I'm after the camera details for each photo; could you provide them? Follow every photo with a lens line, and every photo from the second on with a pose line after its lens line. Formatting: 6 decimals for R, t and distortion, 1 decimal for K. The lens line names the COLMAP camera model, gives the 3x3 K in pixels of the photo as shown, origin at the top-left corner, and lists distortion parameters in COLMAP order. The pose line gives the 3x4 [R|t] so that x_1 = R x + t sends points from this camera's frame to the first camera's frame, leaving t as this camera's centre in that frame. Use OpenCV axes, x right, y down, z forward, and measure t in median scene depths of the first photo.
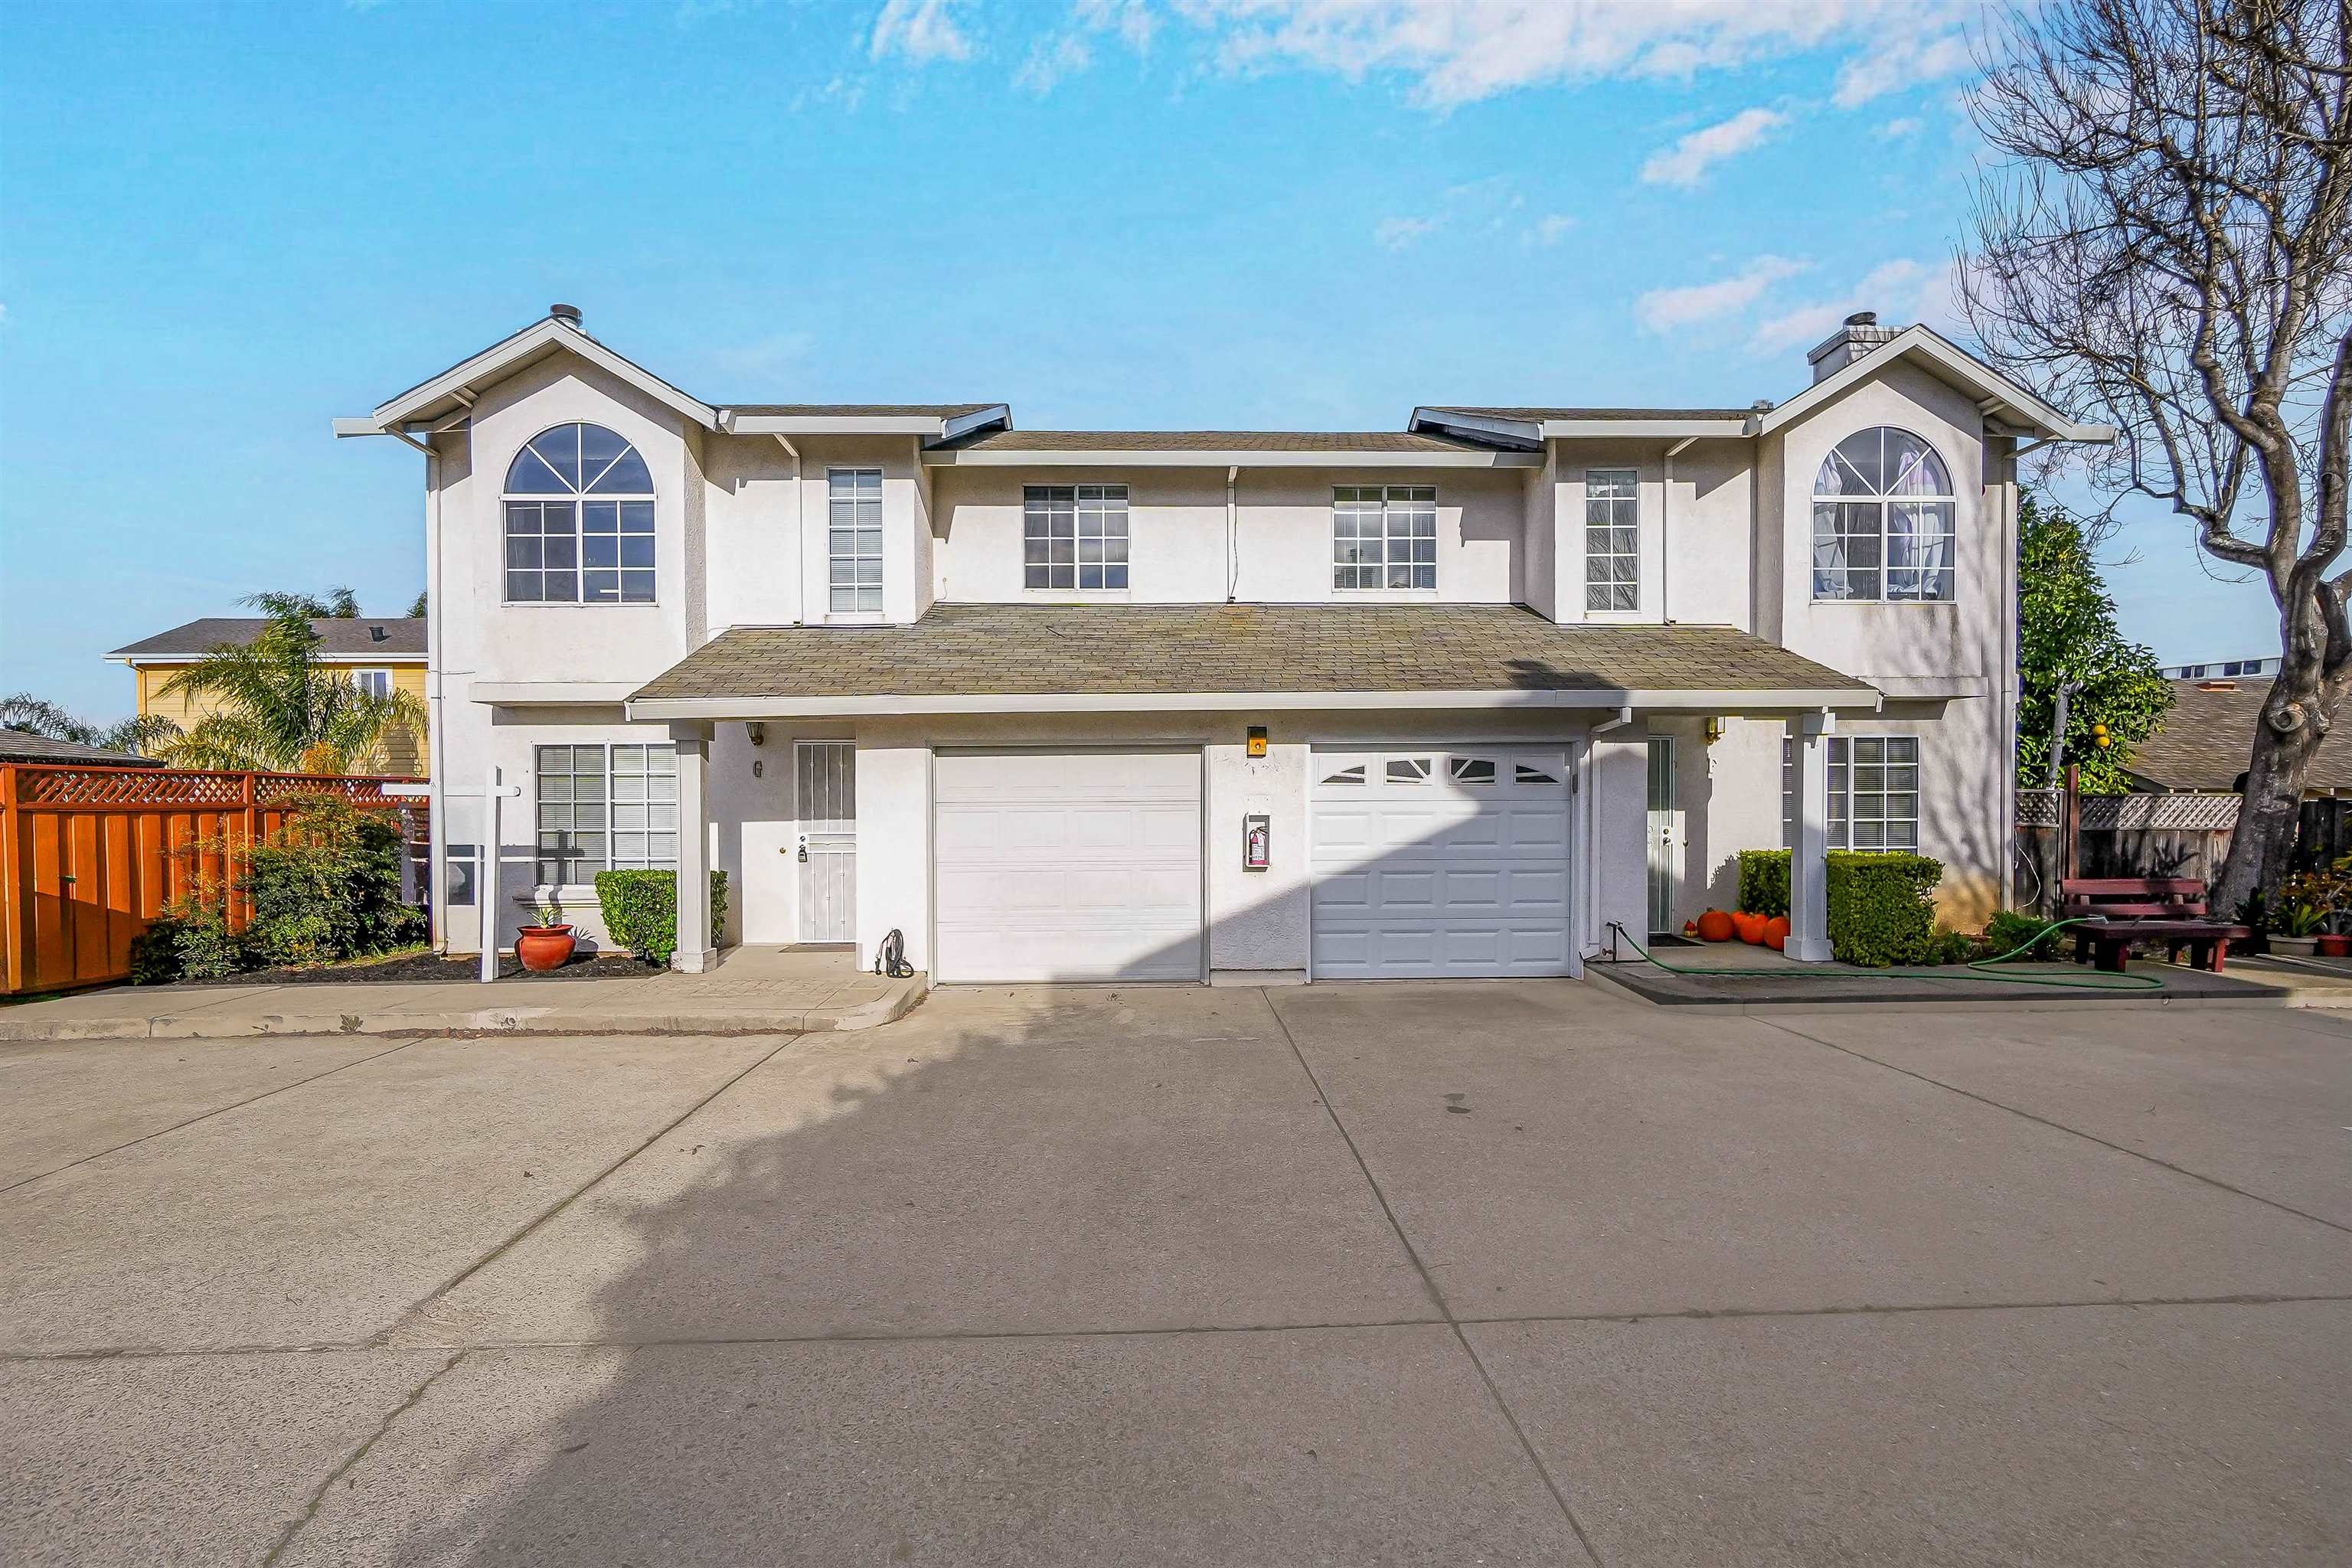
lens RADIAL K [[1016.4, 0, 1141.9], [0, 1016.4, 807.0], [0, 0, 1]] dist [-0.002183, 0.000066]
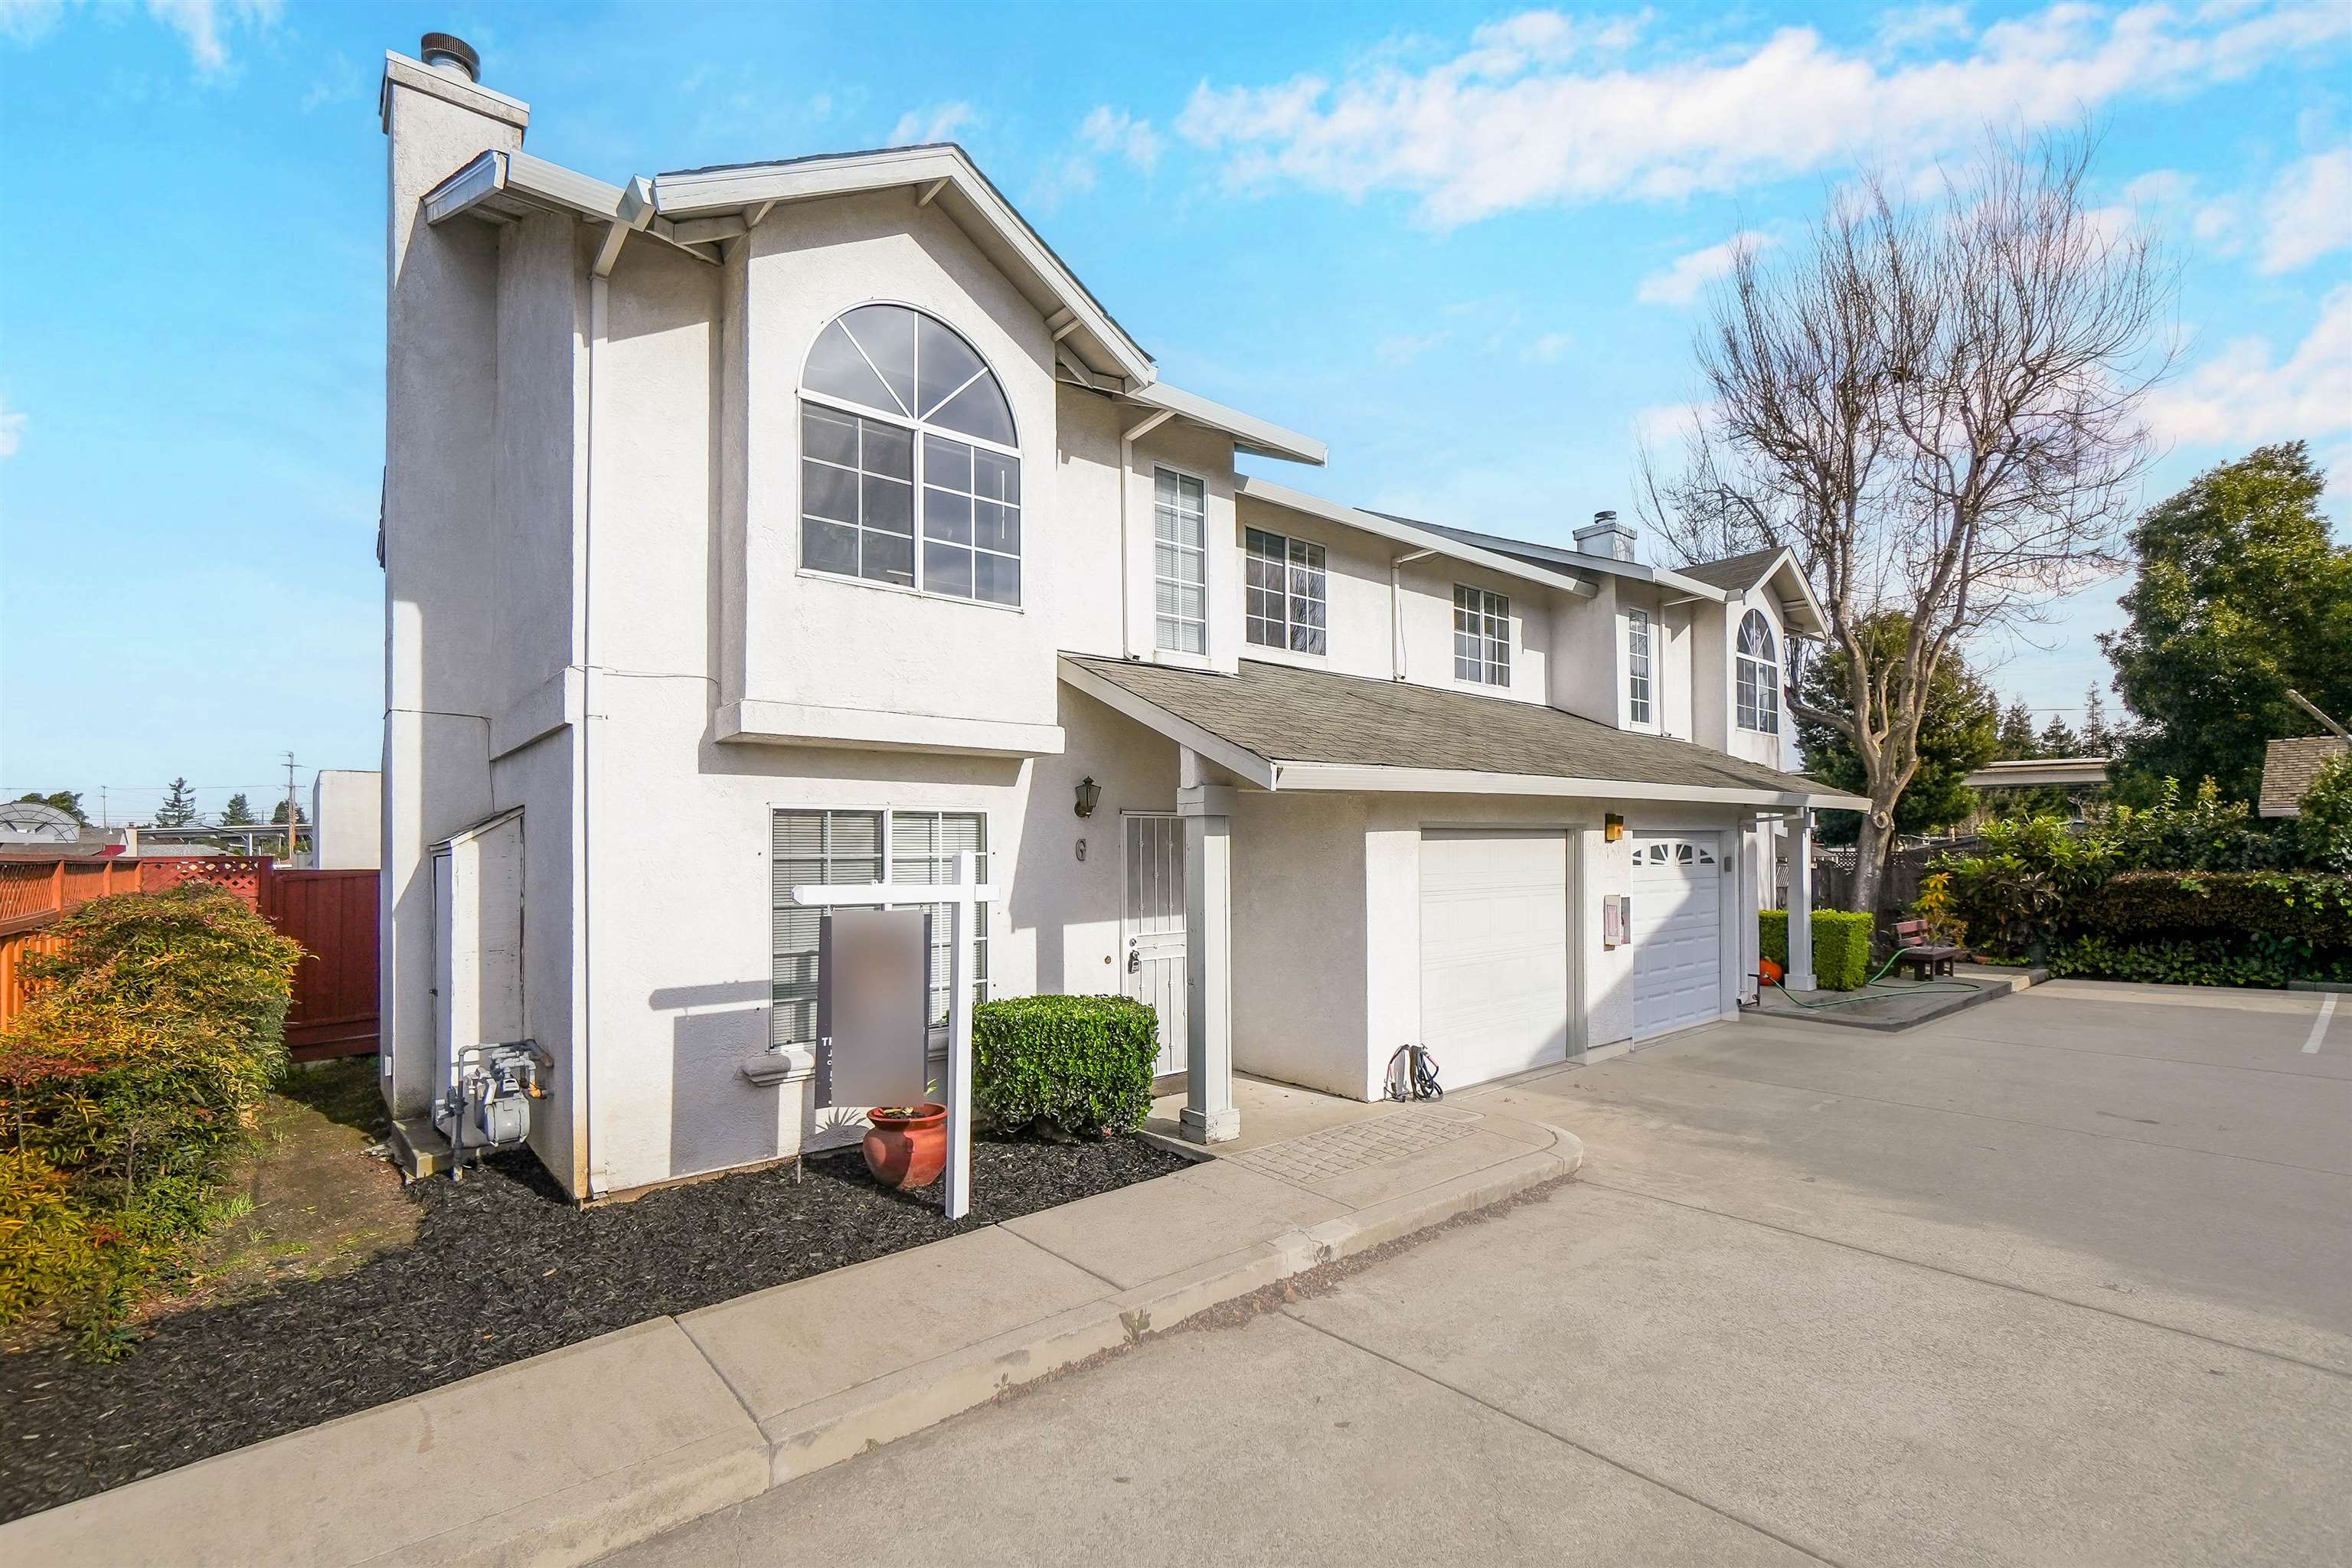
lens RADIAL K [[1055.3, 0, 1136.1], [0, 1055.3, 826.9], [0, 0, 1]] dist [0.003349, 0.000358]
pose [[0.776632, 0.013601, 0.629807, -0.857759], [0.010359, 0.999356, -0.034355, -0.028574], [-0.629869, 0.033206, 0.775991, 0.405810]]
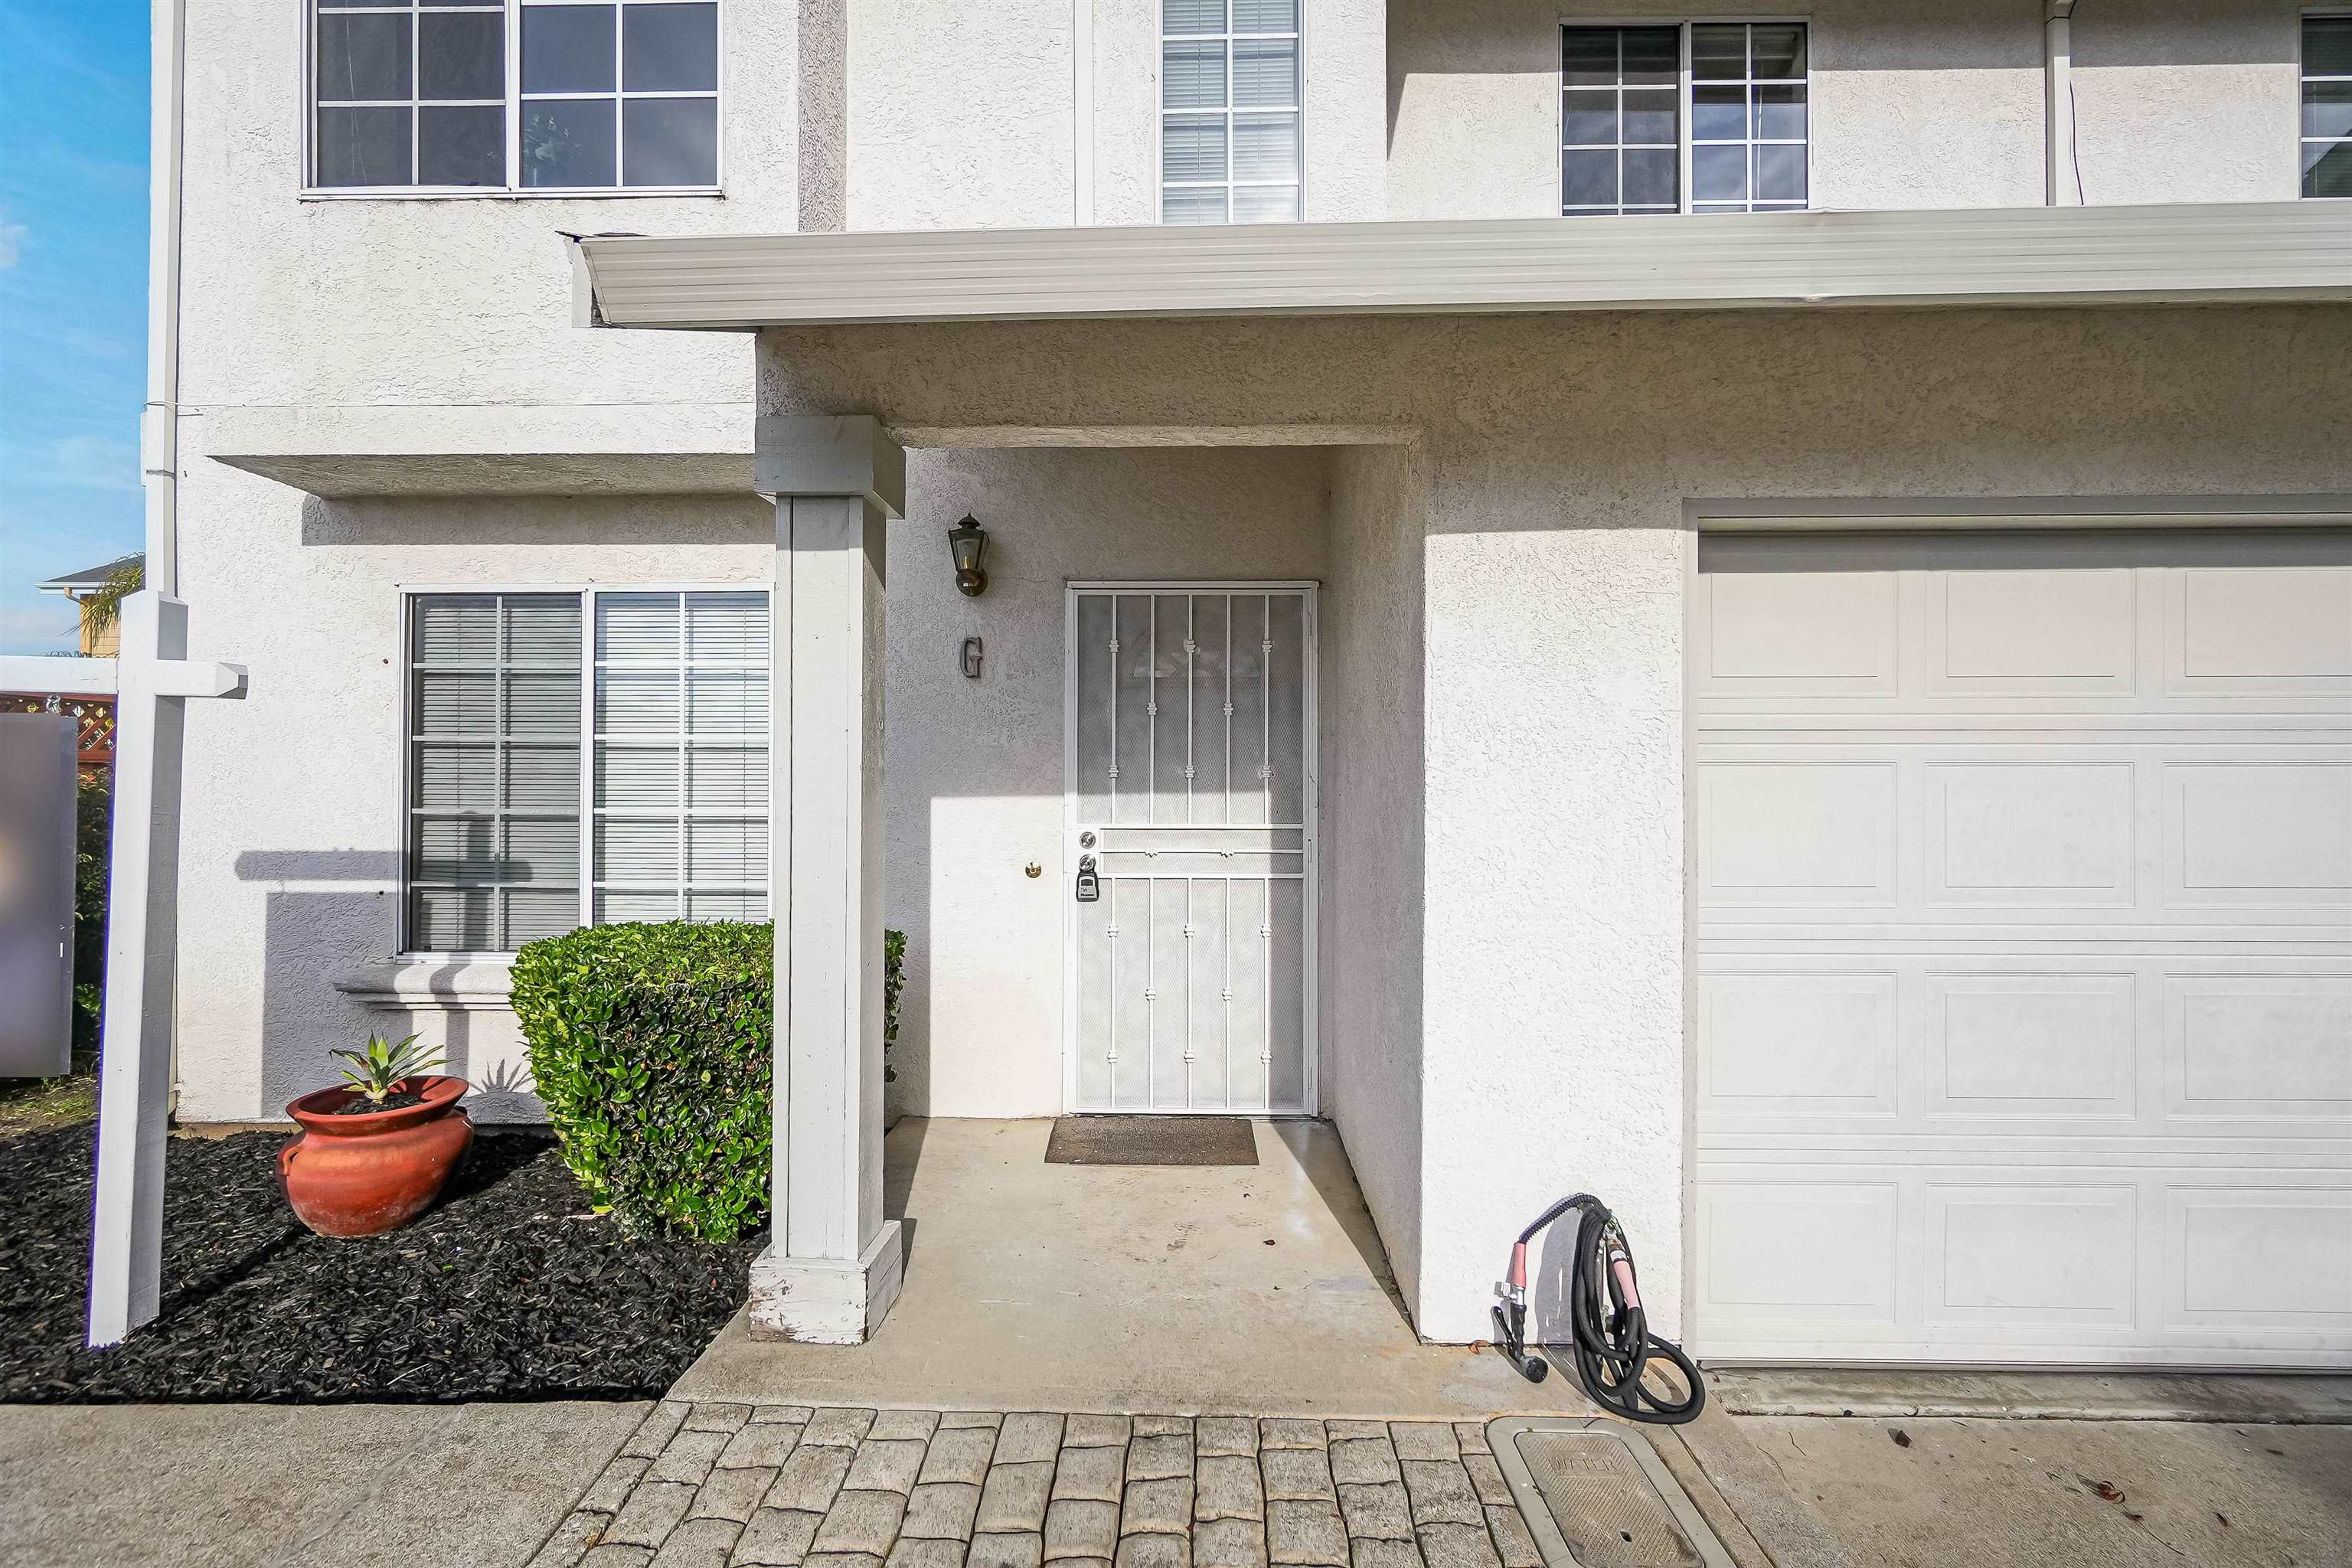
lens RADIAL K [[999.4, 0, 1170.3], [0, 999.4, 774.0], [0, 0, 1]] dist [-0.000598, 0.000045]
pose [[0.999707, 0.007190, -0.023103, -0.306201], [-0.007624, 0.999795, -0.018754, 0.013823], [0.022964, 0.018925, 0.999557, 0.649772]]
